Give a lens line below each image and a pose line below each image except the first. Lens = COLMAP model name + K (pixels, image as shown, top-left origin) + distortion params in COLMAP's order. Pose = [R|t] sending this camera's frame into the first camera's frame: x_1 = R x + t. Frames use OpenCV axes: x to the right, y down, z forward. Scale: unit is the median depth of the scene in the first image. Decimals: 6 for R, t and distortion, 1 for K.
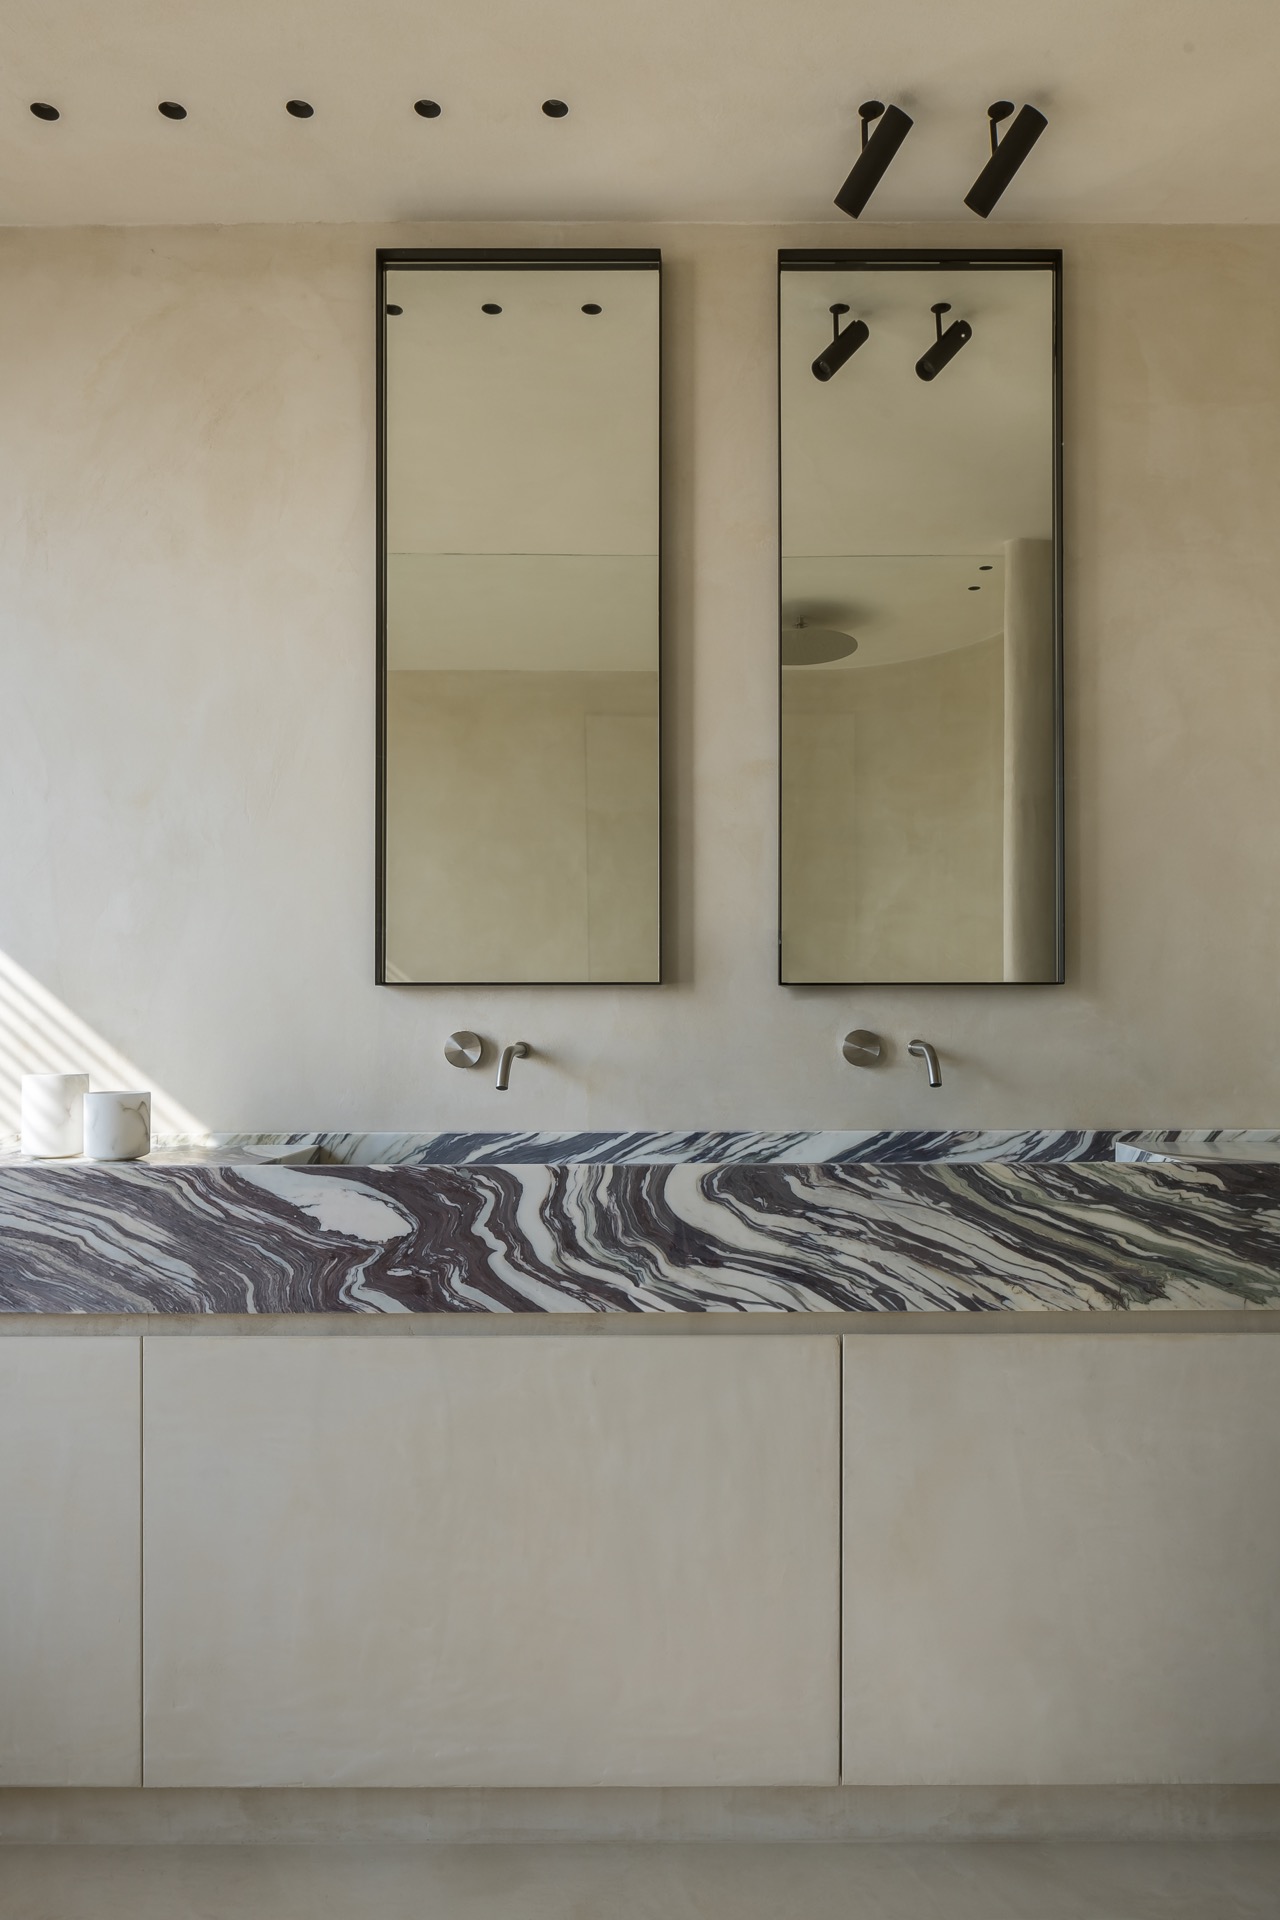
lens RADIAL K [[1439.6, 0, 640.5], [0, 1439.6, 979.0], [0, 0, 1]] dist [-0.009260, 0.001324]
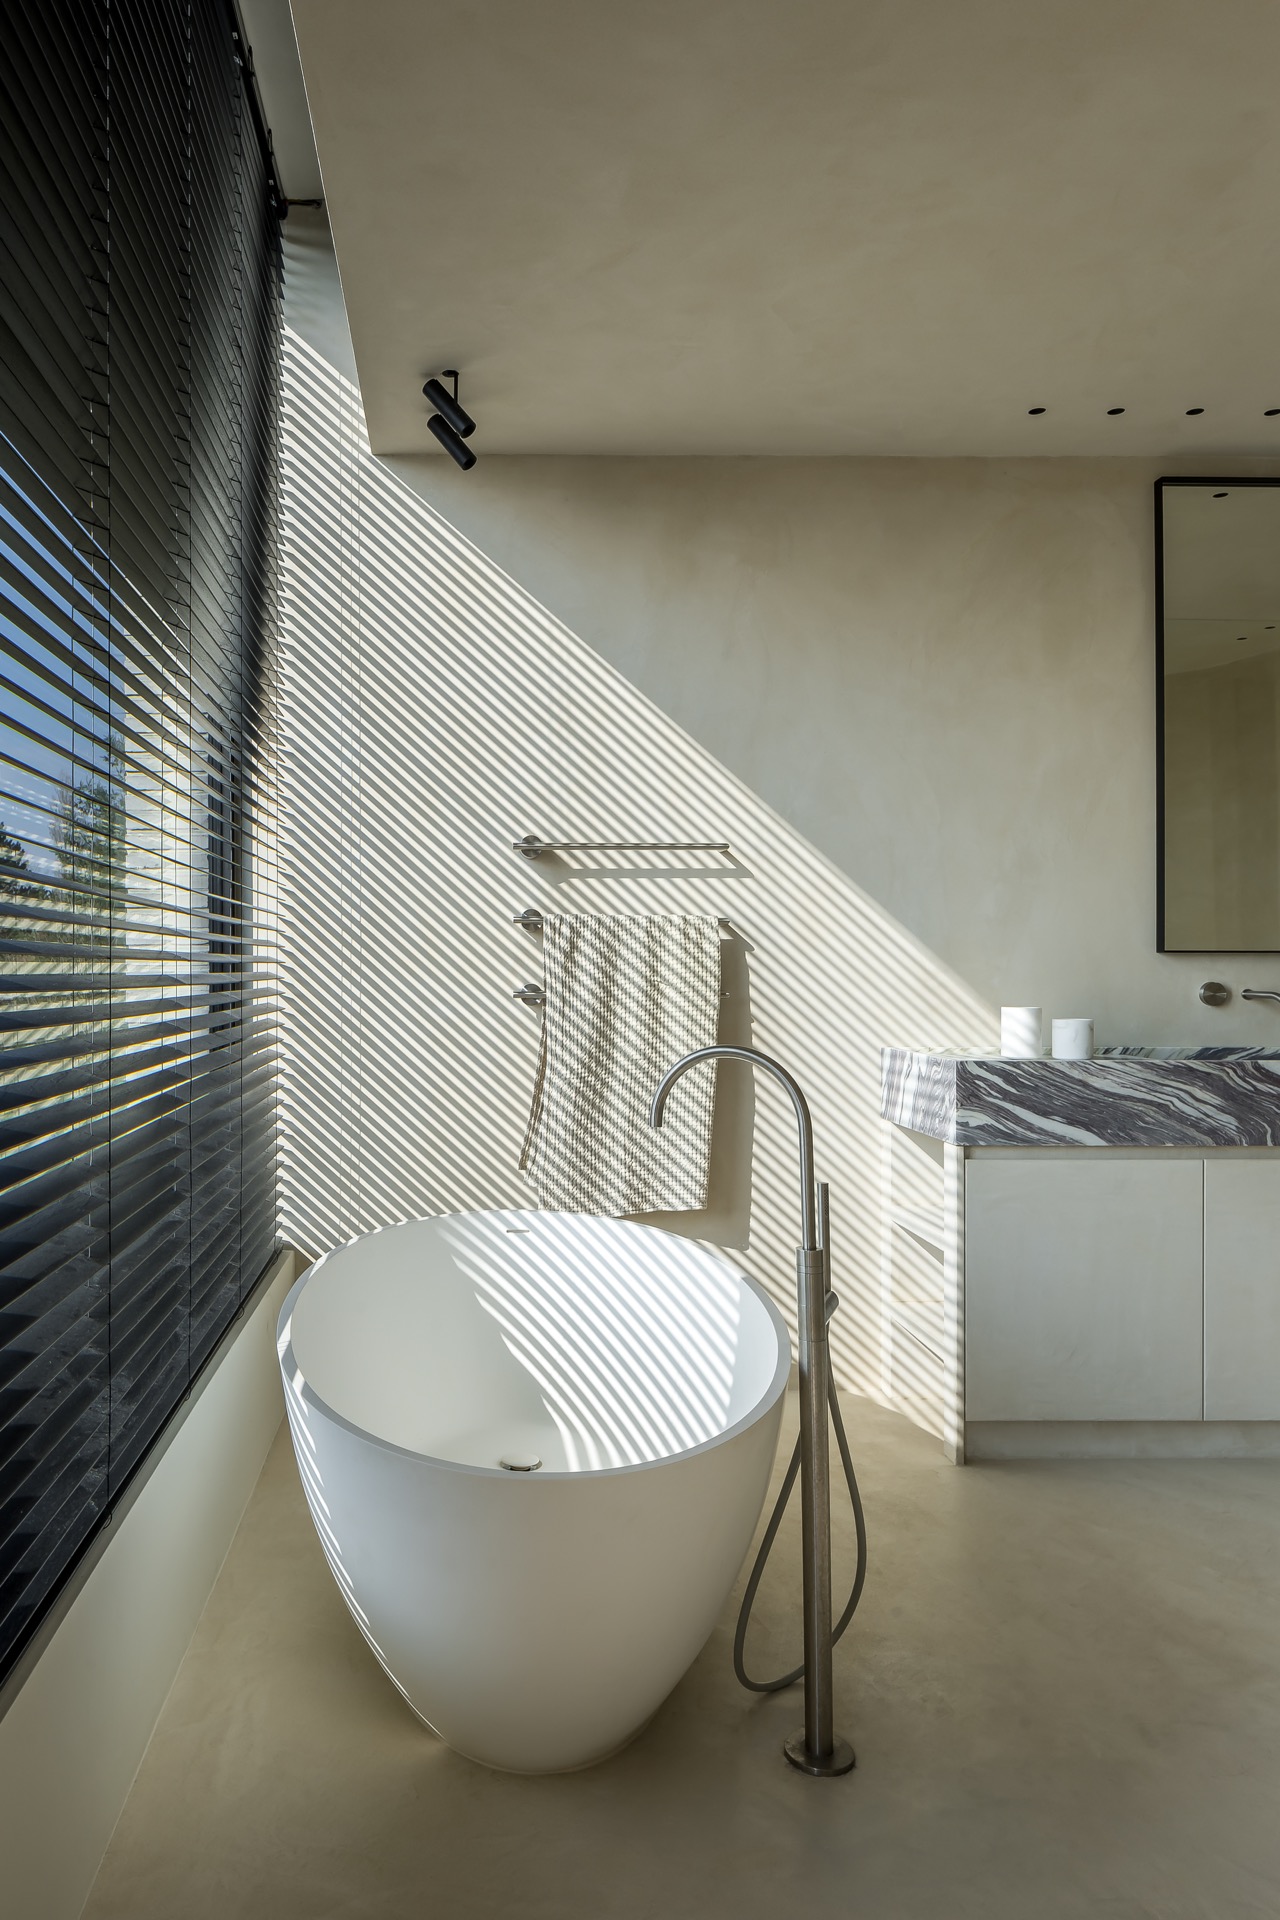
lens RADIAL K [[1304.2, 0, 629.8], [0, 1304.2, 944.7], [0, 0, 1]] dist [0.000580, -0.000182]
pose [[0.999893, 0.005437, 0.013617, -0.995761], [-0.005576, 0.999933, 0.010185, -0.019677], [-0.013560, -0.010260, 0.999855, -0.521197]]
